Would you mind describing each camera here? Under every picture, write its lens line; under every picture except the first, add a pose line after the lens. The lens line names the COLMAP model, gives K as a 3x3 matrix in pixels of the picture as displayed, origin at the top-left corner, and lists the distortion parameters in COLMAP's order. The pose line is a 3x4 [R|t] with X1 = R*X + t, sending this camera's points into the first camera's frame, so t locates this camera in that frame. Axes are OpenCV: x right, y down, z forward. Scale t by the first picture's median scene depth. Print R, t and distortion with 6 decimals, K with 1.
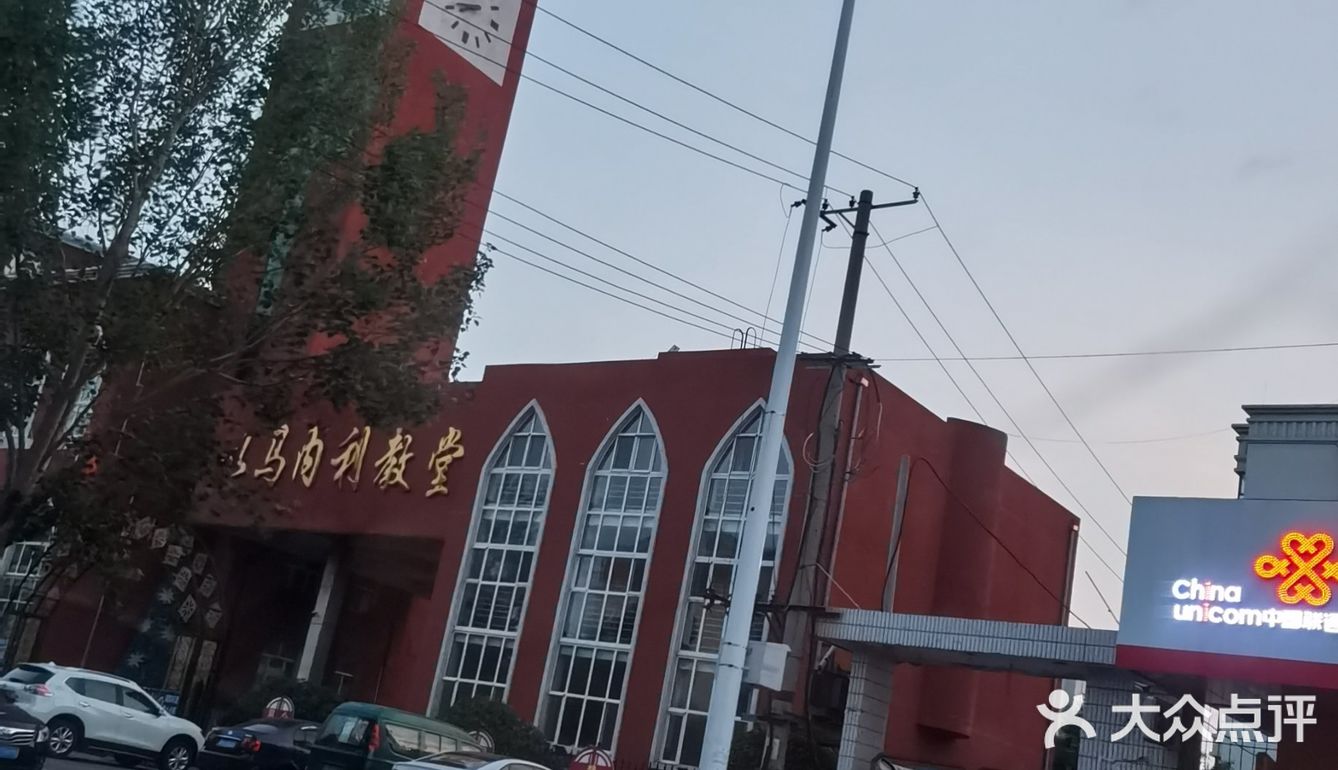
lens RADIAL K [[1469.5, 0, 669.0], [0, 1469.5, 385.0], [0, 0, 1]] dist [0.061222, -0.022392]
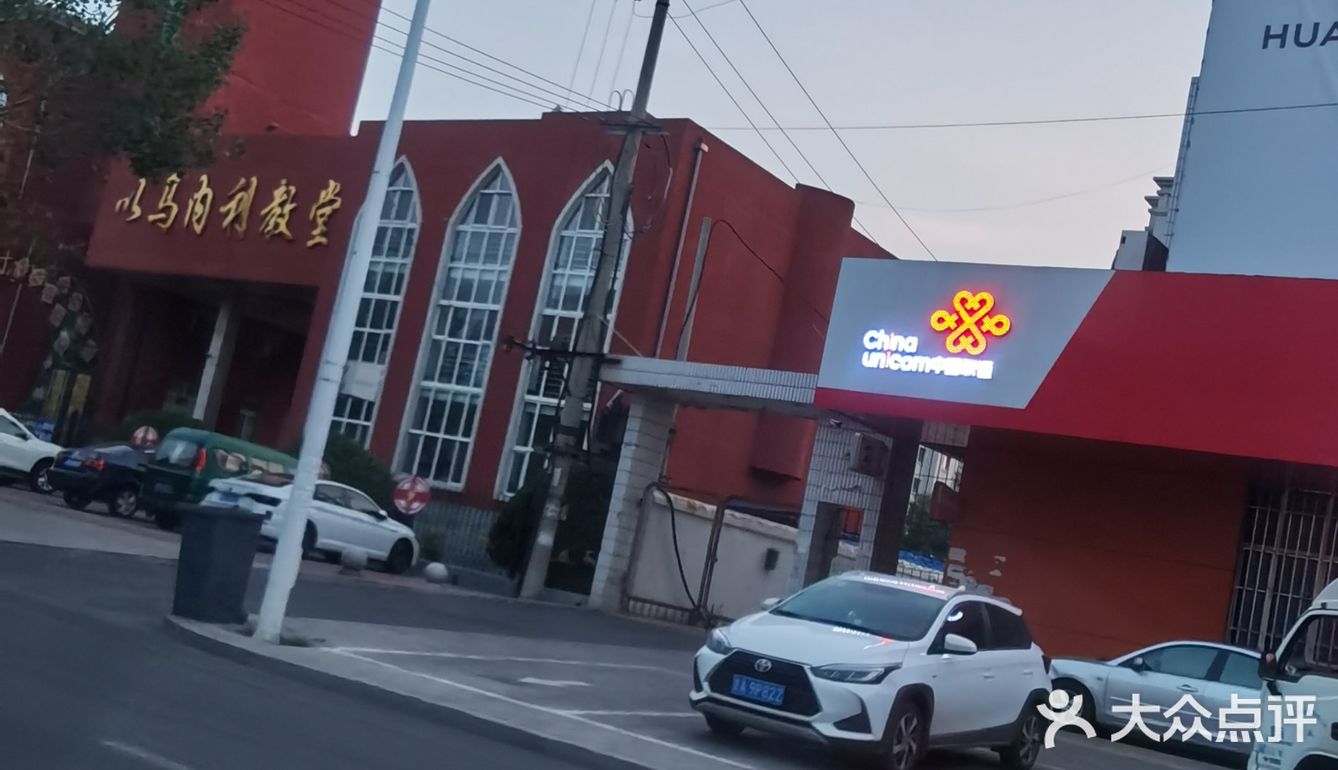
lens RADIAL K [[1477.7, 0, 699.5], [0, 1477.7, 384.0], [0, 0, 1]] dist [0.025164, 0.020750]
pose [[0.999188, 0.025124, 0.031504, 0.093308], [-0.029797, 0.987004, 0.157907, -0.001793], [-0.027127, -0.158717, 0.986951, -0.063137]]
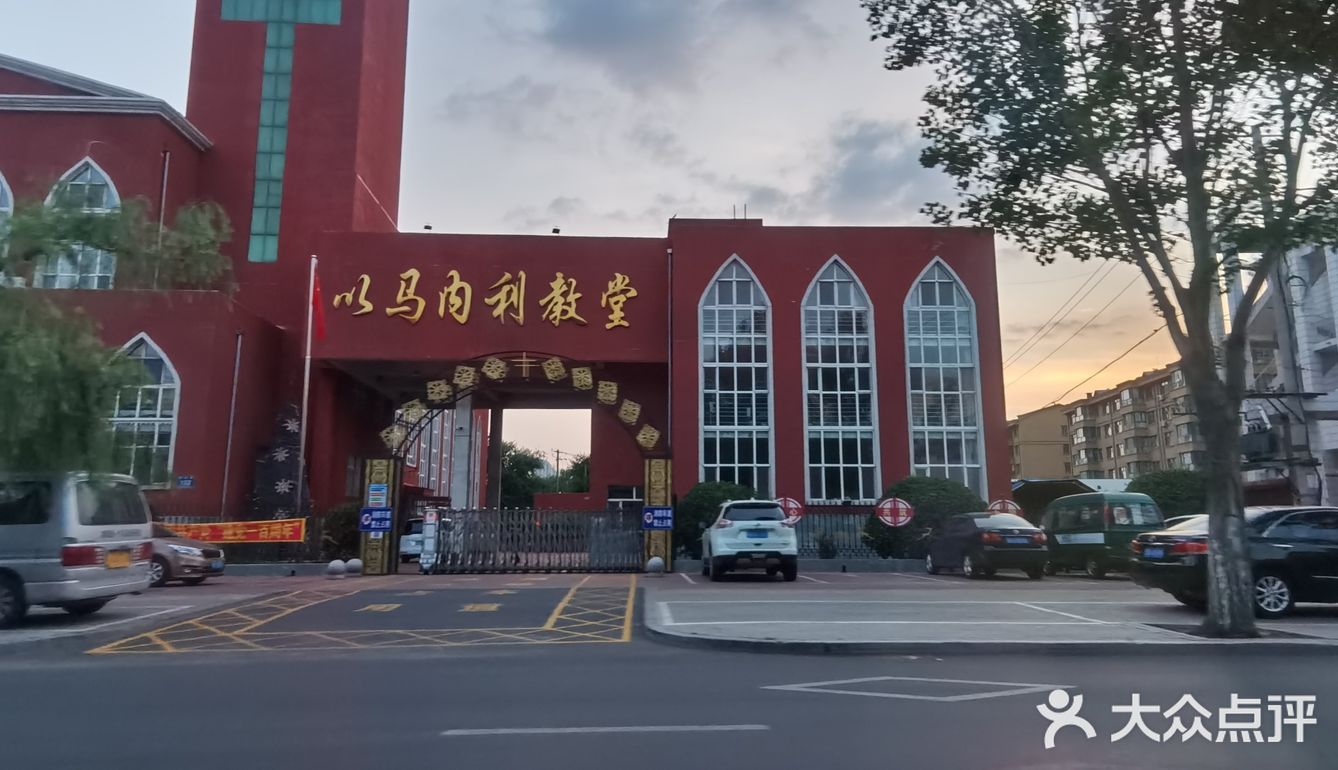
lens RADIAL K [[845.9, 0, 648.5], [0, 845.9, 387.5], [0, 0, 1]] dist [0.007954, 0.056221]
pose [[0.773694, -0.079125, 0.628599, -0.683981], [-0.027961, 0.986940, 0.158646, 0.011351], [-0.632942, -0.140319, 0.761377, 0.481720]]
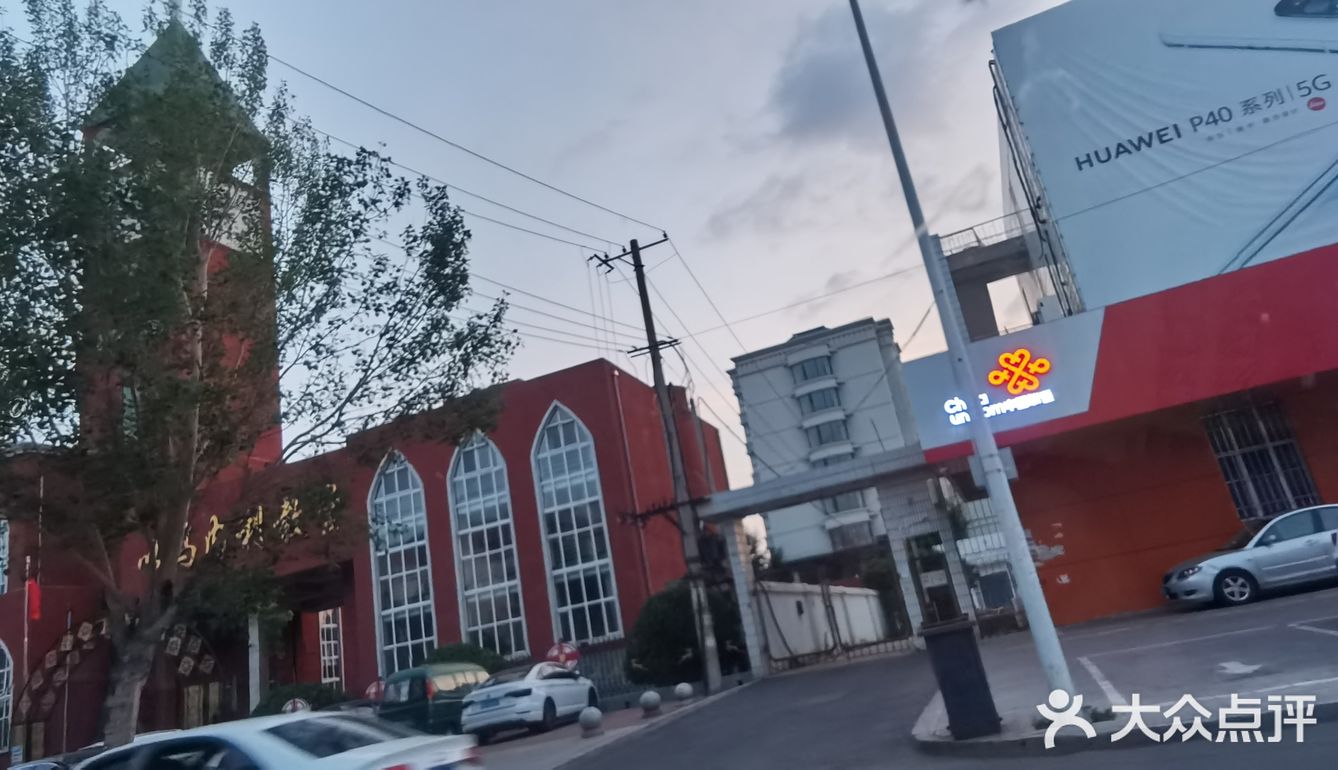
lens RADIAL K [[845.9, 0, 648.5], [0, 845.9, 387.5], [0, 0, 1]] dist [0.007954, 0.056221]
pose [[0.901043, -0.253482, 0.351950, -0.152546], [0.263912, 0.964361, 0.018901, 0.005020], [-0.344198, 0.075853, 0.935828, 0.117301]]
